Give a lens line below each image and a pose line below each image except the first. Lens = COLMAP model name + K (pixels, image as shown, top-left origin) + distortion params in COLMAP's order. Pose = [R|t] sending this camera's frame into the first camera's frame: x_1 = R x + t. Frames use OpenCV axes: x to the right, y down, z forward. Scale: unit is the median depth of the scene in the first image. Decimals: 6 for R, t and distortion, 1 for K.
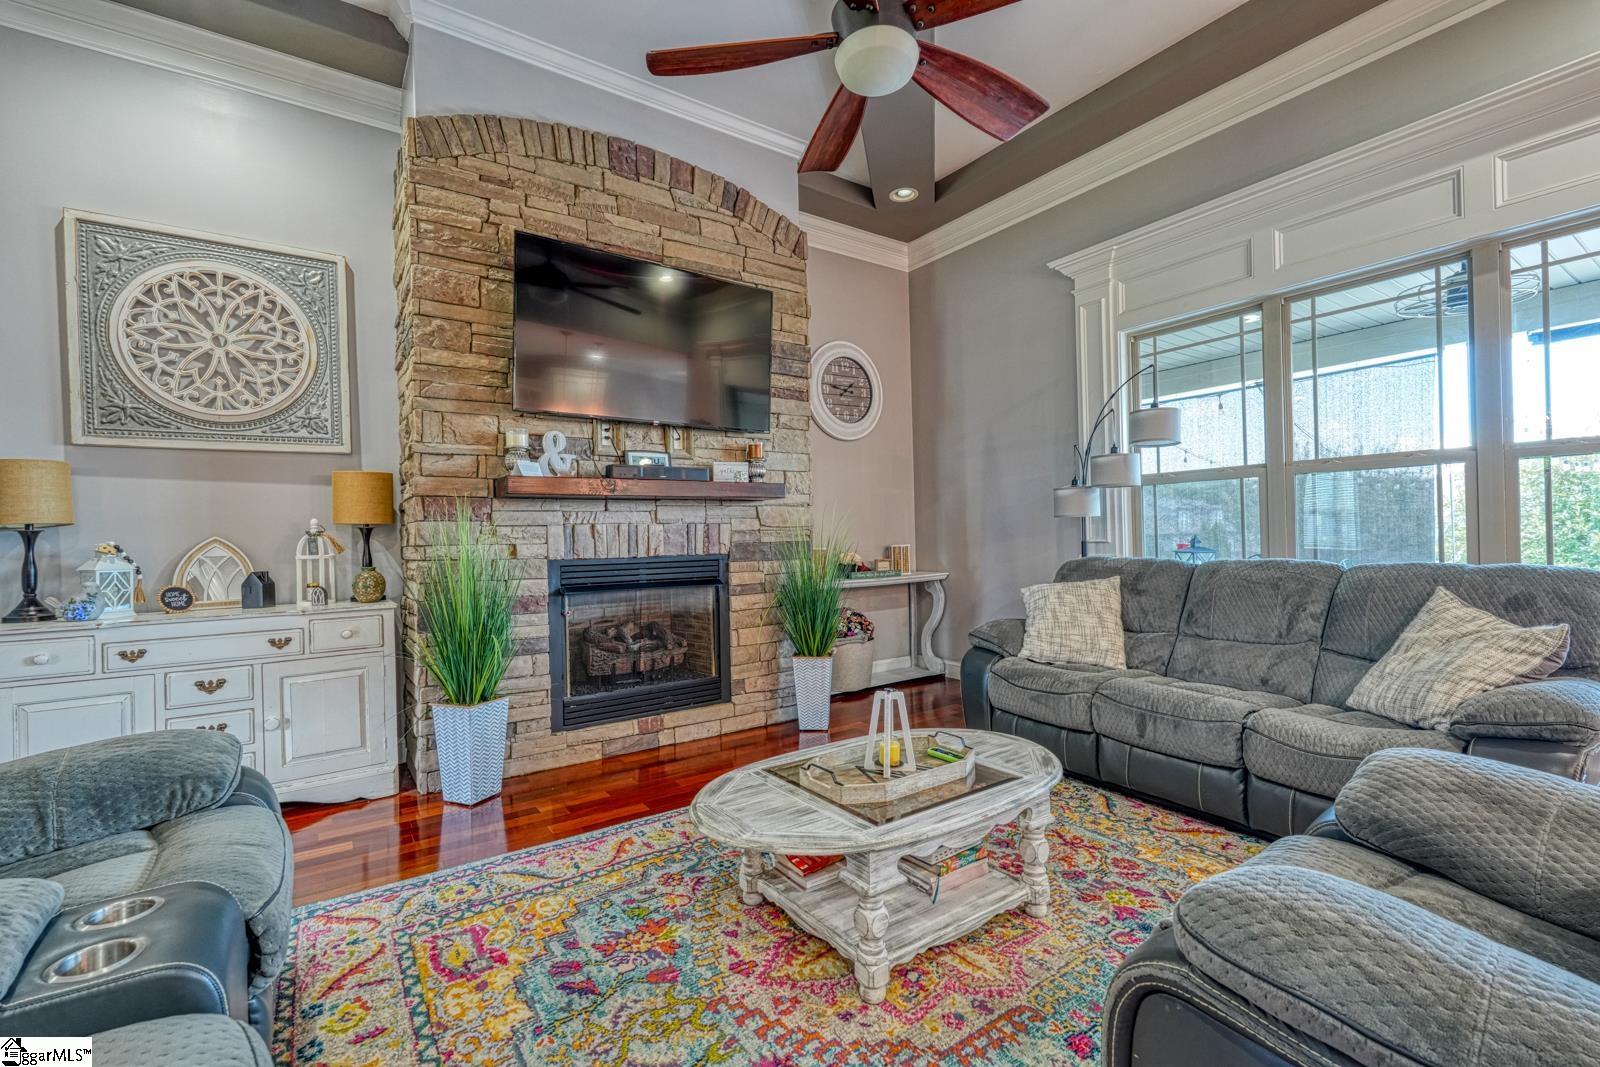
lens RADIAL K [[706.5, 0, 807.0], [0, 706.5, 532.6], [0, 0, 1]] dist [-0.002363, -0.000592]
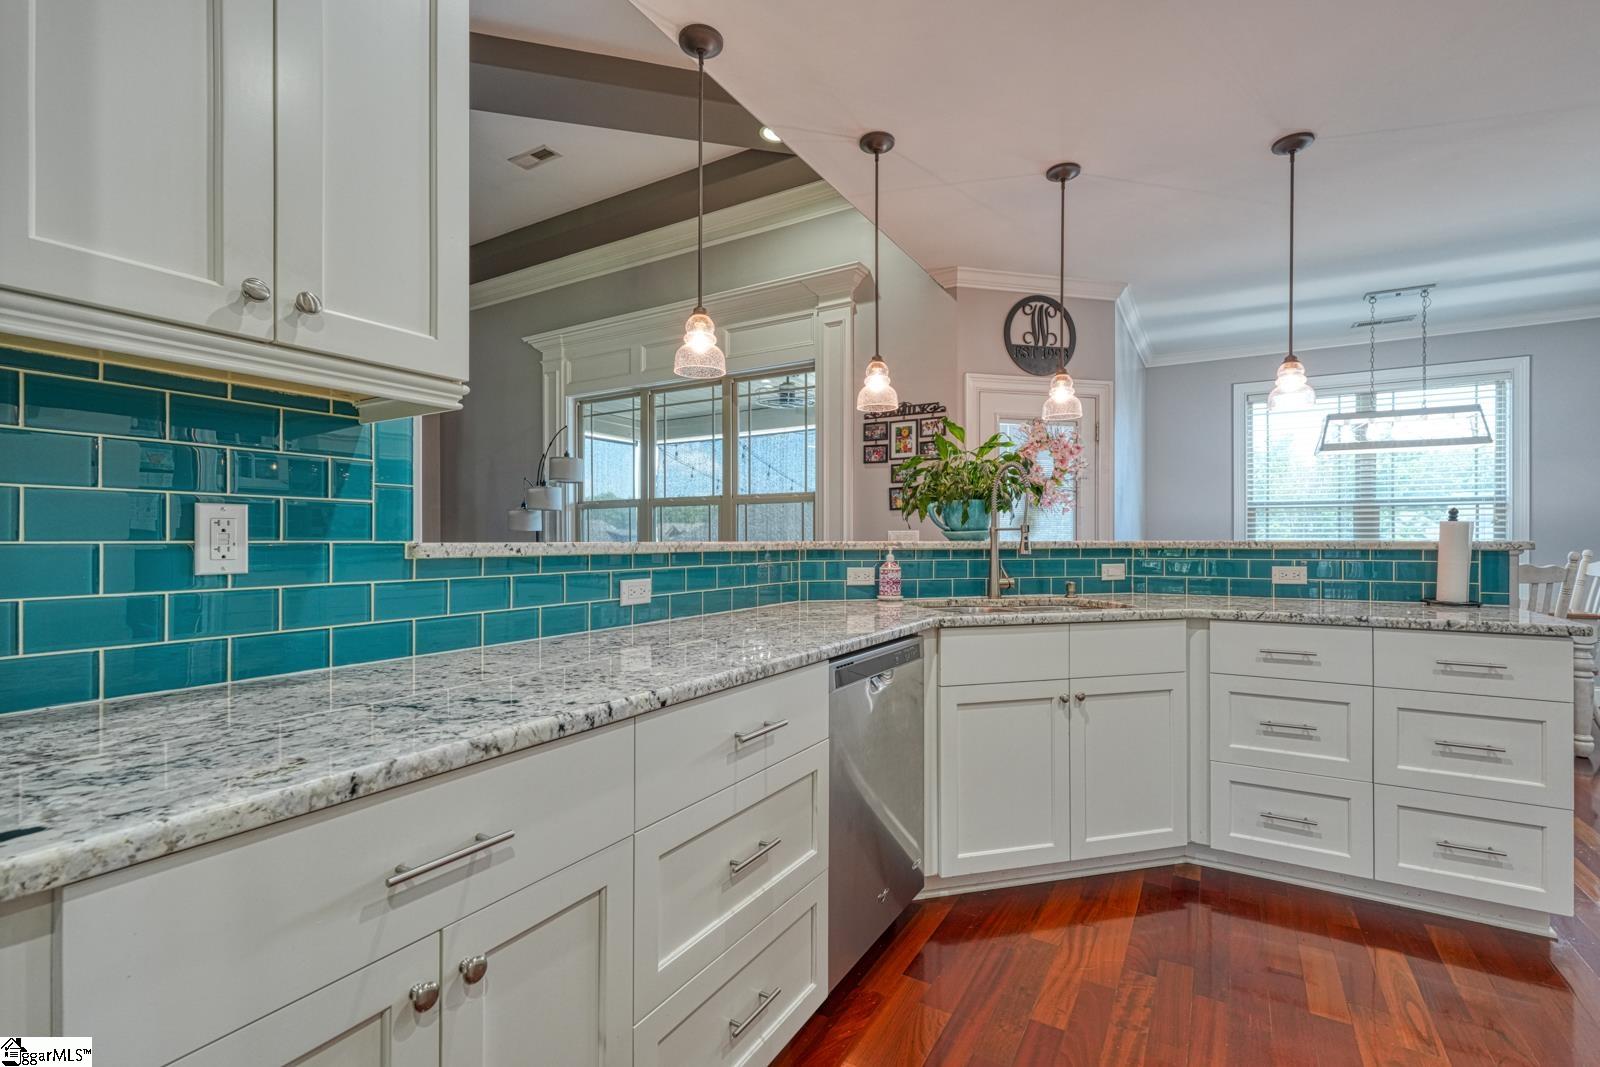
lens RADIAL K [[706.5, 0, 797.0], [0, 706.5, 540.2], [0, 0, 1]] dist [-0.002363, -0.000592]
pose [[0.915664, 0.023433, 0.401261, 0.359439], [-0.022745, 0.999720, -0.006480, -0.008031], [-0.401301, -0.003193, 0.915941, -0.514051]]
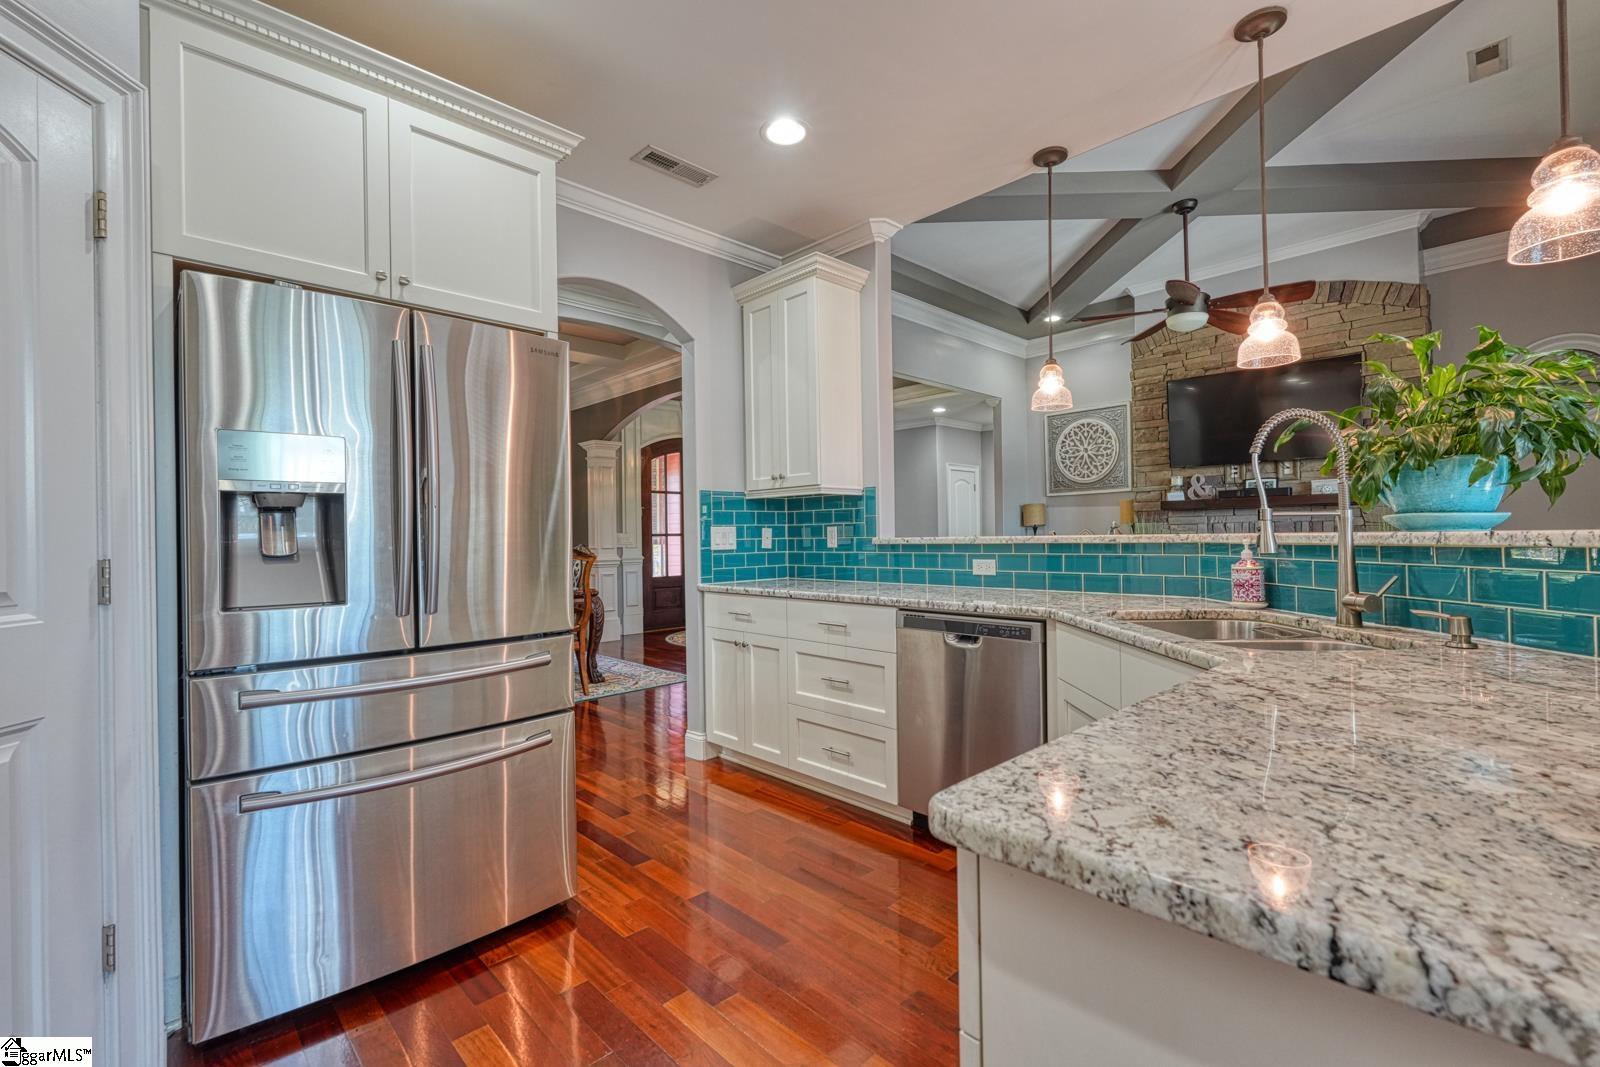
lens RADIAL K [[706.5, 0, 803.4], [0, 706.5, 535.5], [0, 0, 1]] dist [-0.002363, -0.000592]
pose [[0.144522, 0.016987, -0.989356, 1.318706], [0.012859, 0.999736, 0.019044, -0.028510], [0.989418, -0.015474, 0.144266, -0.310878]]
